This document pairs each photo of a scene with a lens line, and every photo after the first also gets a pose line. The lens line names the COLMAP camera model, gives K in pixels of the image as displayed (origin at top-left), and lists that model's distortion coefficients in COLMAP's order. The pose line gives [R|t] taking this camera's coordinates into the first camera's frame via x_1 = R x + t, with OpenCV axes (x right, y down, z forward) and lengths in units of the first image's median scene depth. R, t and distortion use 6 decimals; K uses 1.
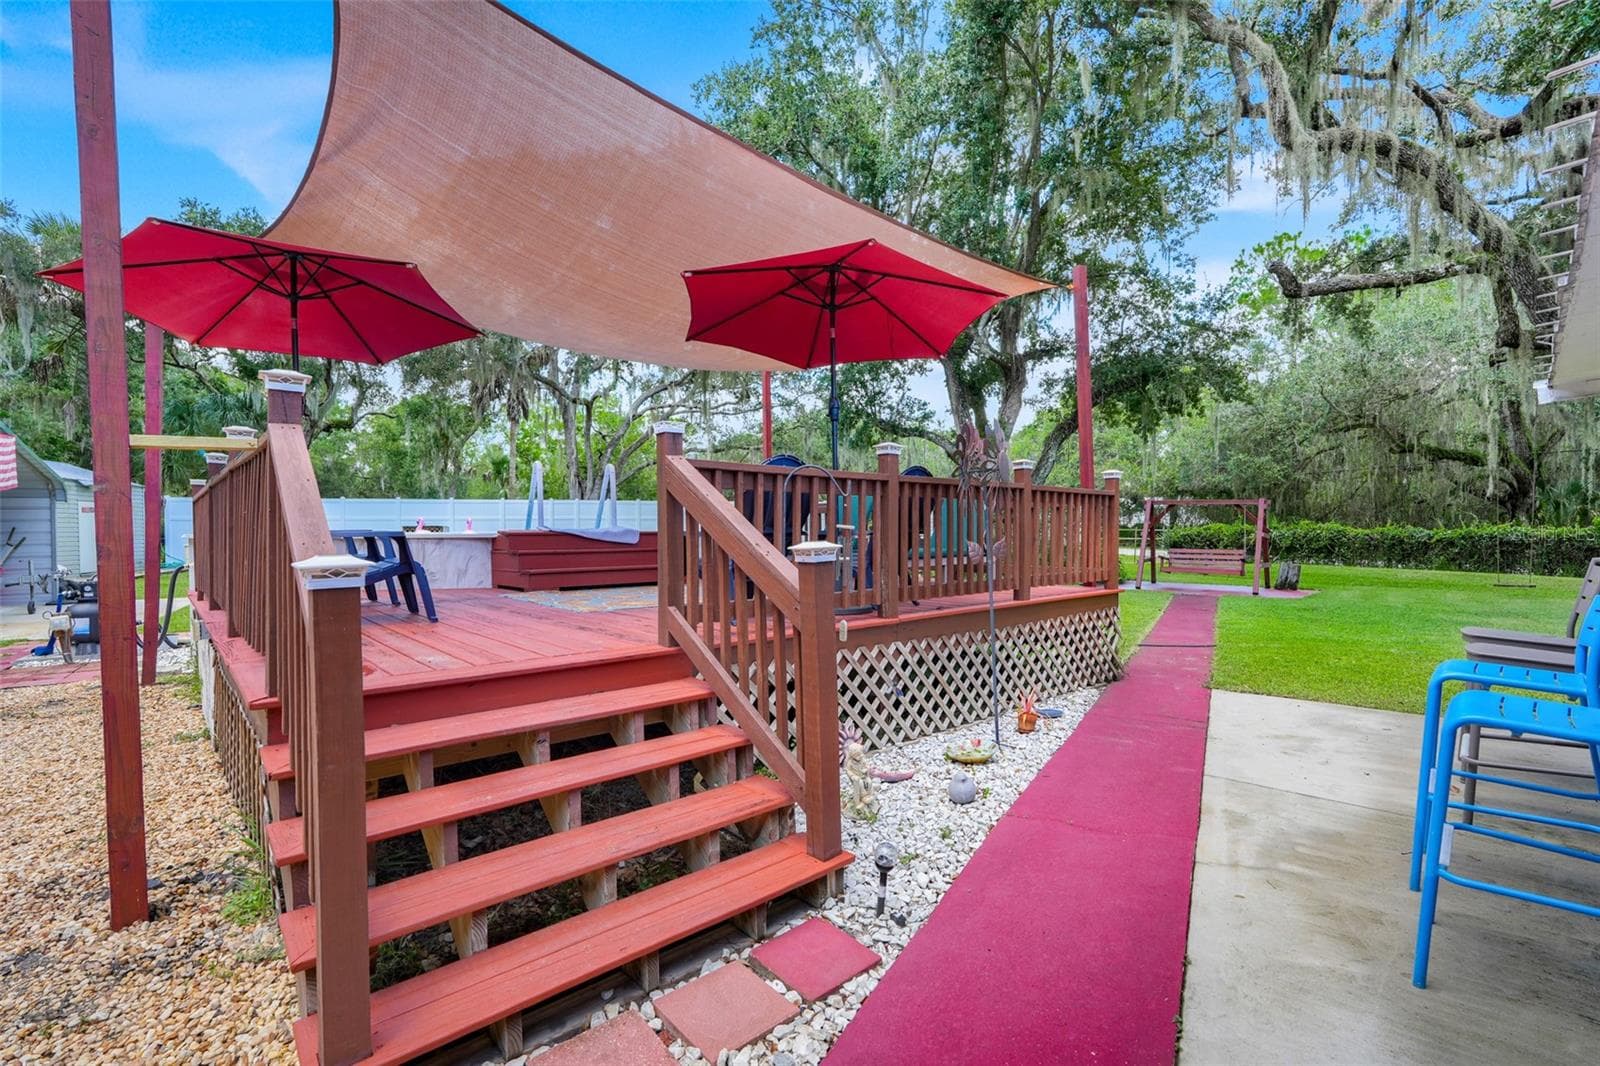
lens RADIAL K [[703.1, 0, 800.0], [0, 703.1, 533.0], [0, 0, 1]] dist [-0.026806, 0.011615]
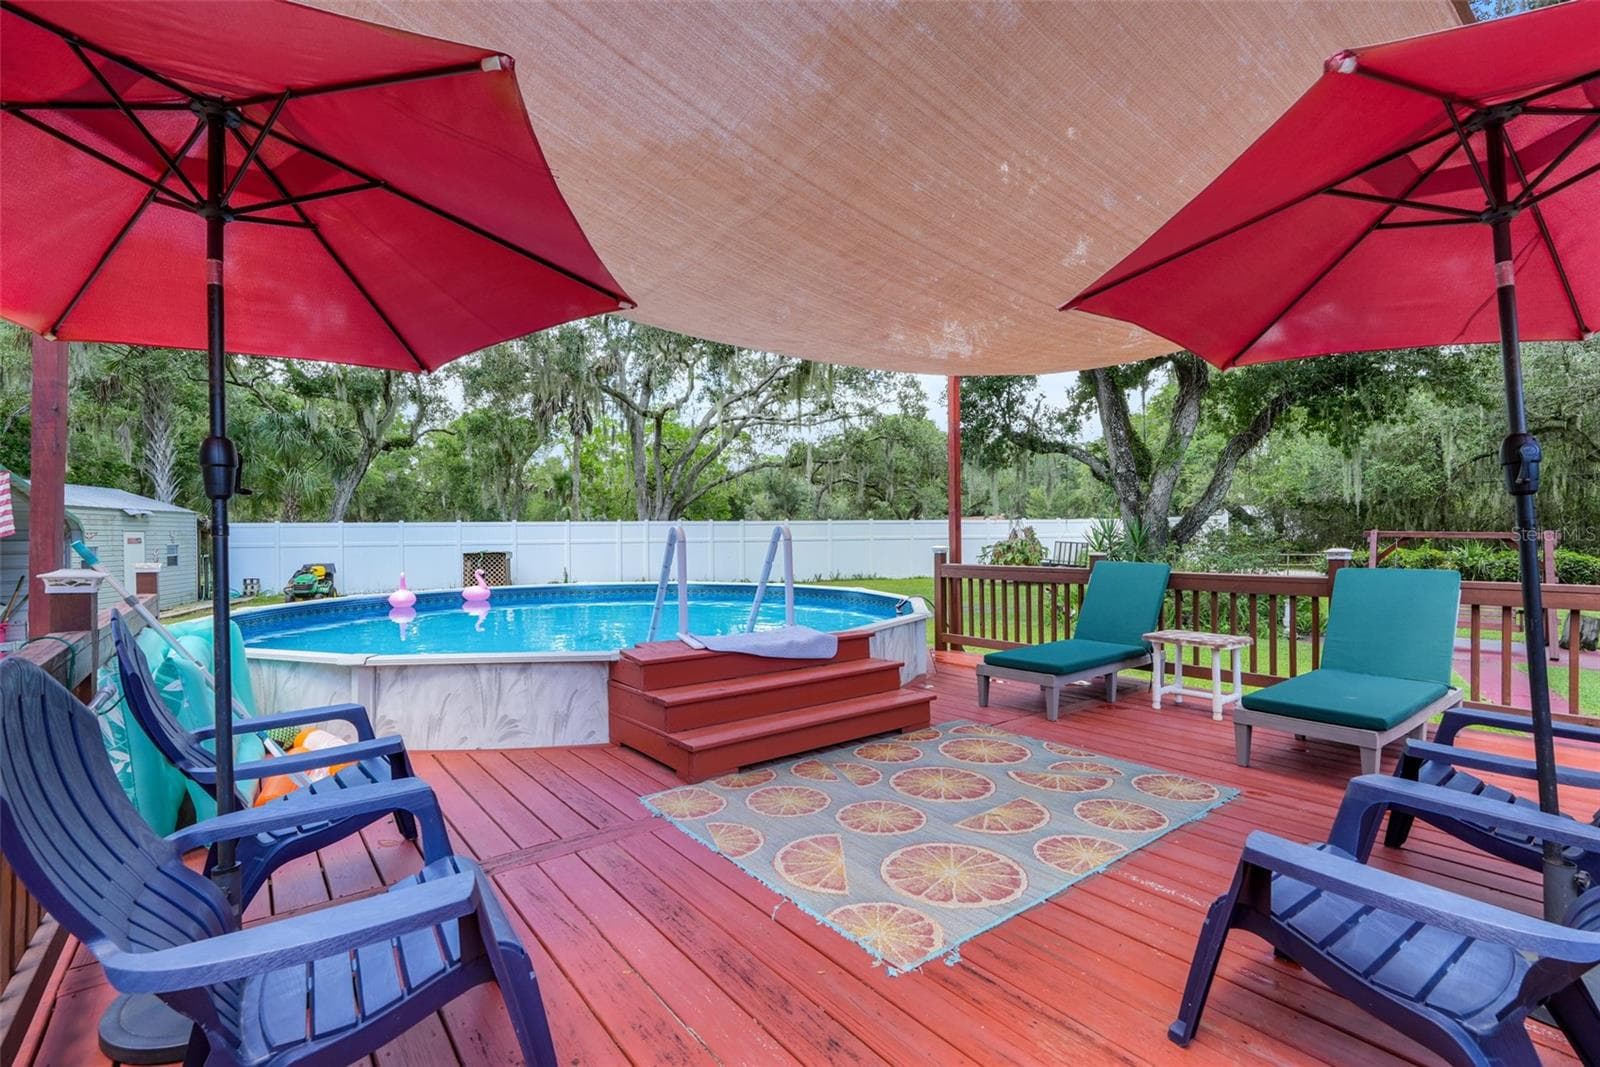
lens RADIAL K [[703.1, 0, 800.0], [0, 703.1, 533.5], [0, 0, 1]] dist [-0.026806, 0.011615]
pose [[0.997628, -0.003306, -0.068751, -0.051799], [0.002653, 0.999951, -0.009586, -0.020754], [0.068779, 0.009381, 0.997588, 0.090252]]
